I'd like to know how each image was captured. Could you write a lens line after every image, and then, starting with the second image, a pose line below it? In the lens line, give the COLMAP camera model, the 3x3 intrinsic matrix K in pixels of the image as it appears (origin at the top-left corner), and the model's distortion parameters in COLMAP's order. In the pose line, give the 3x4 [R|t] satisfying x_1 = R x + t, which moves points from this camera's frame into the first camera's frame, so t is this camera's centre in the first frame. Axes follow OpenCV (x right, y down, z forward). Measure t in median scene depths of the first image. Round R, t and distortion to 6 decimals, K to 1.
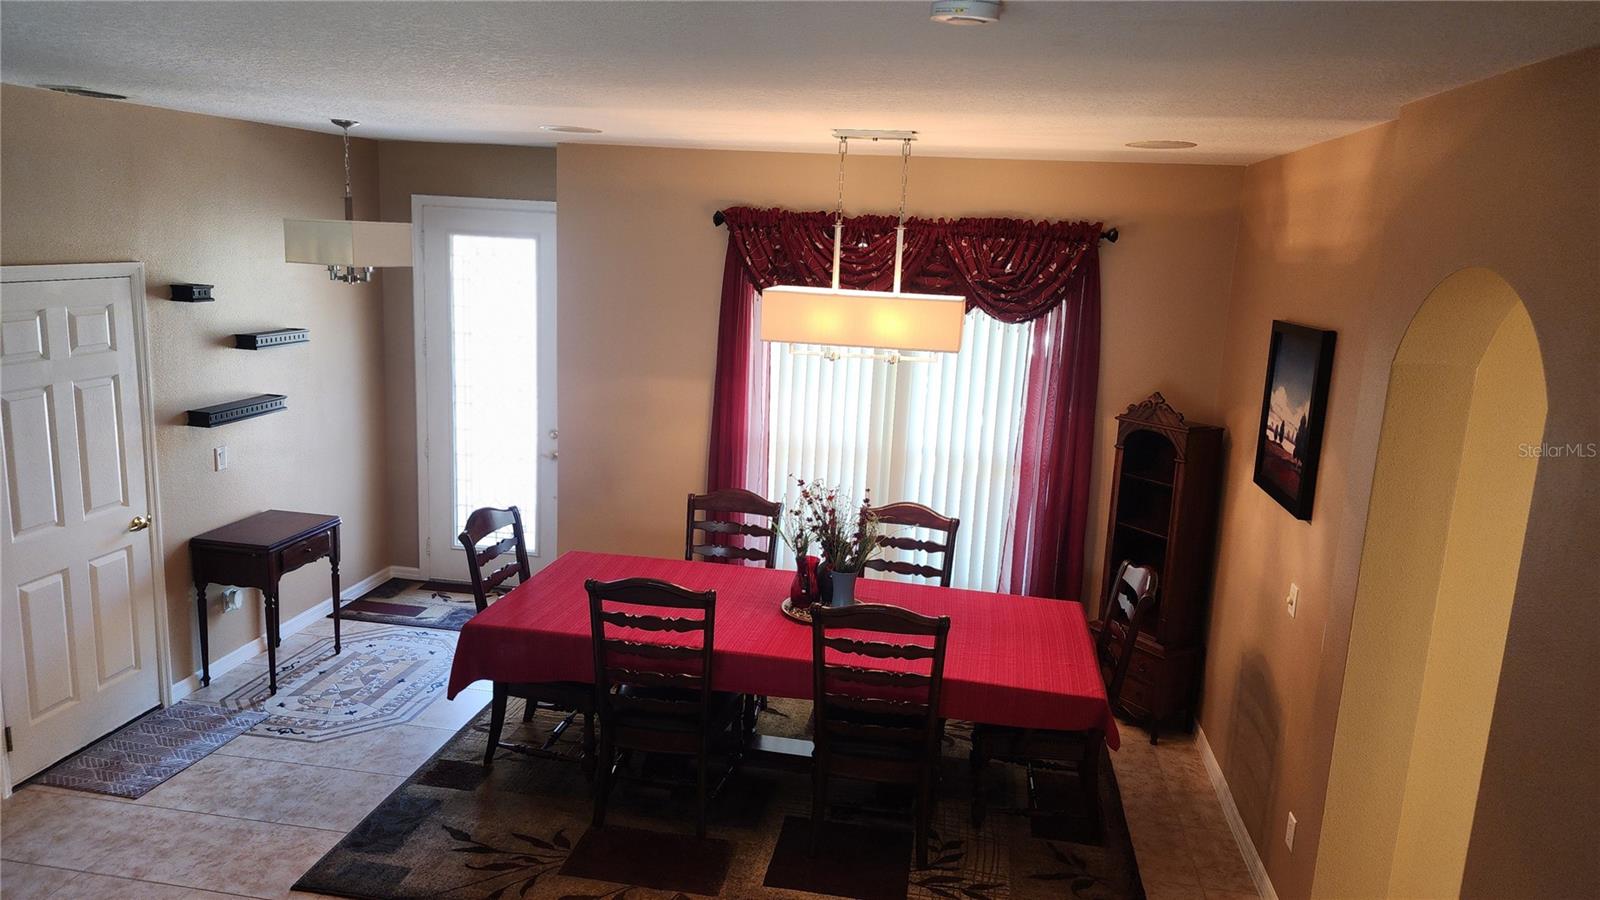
lens RADIAL K [[1072.4, 0, 807.1], [0, 1072.4, 448.5], [0, 0, 1]] dist [0.060250, -0.064080]
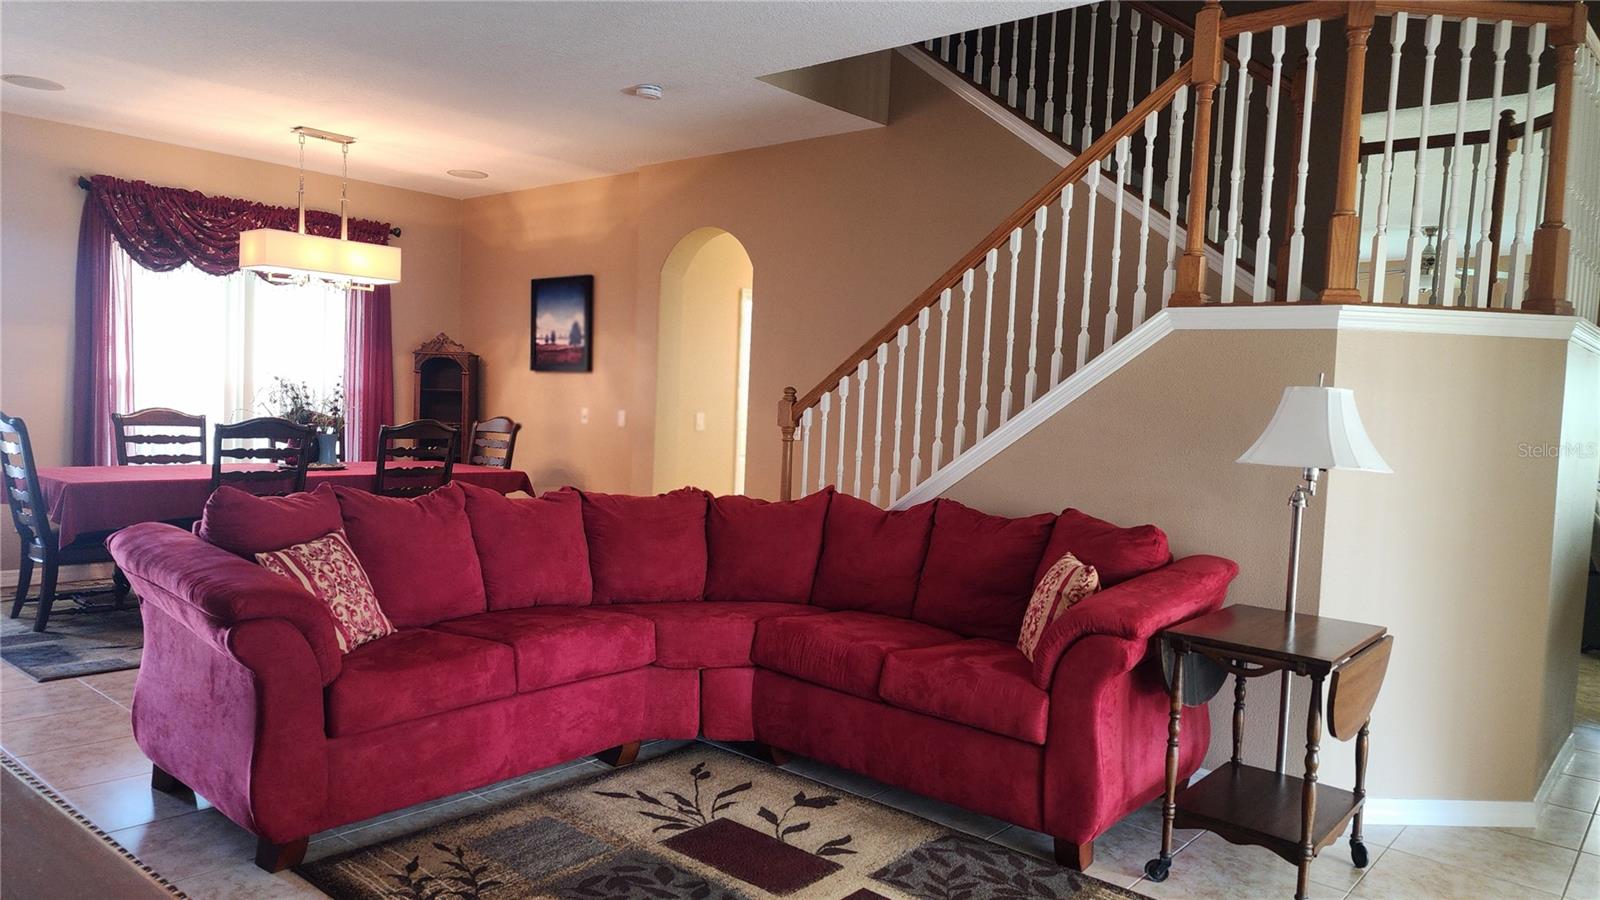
lens RADIAL K [[1072.4, 0, 806.0], [0, 1072.4, 461.8], [0, 0, 1]] dist [0.060250, -0.064080]
pose [[0.507196, -0.070799, 0.858918, -0.872262], [0.155707, 0.987747, -0.010528, 0.262879], [-0.847648, 0.139080, 0.512005, -0.261330]]
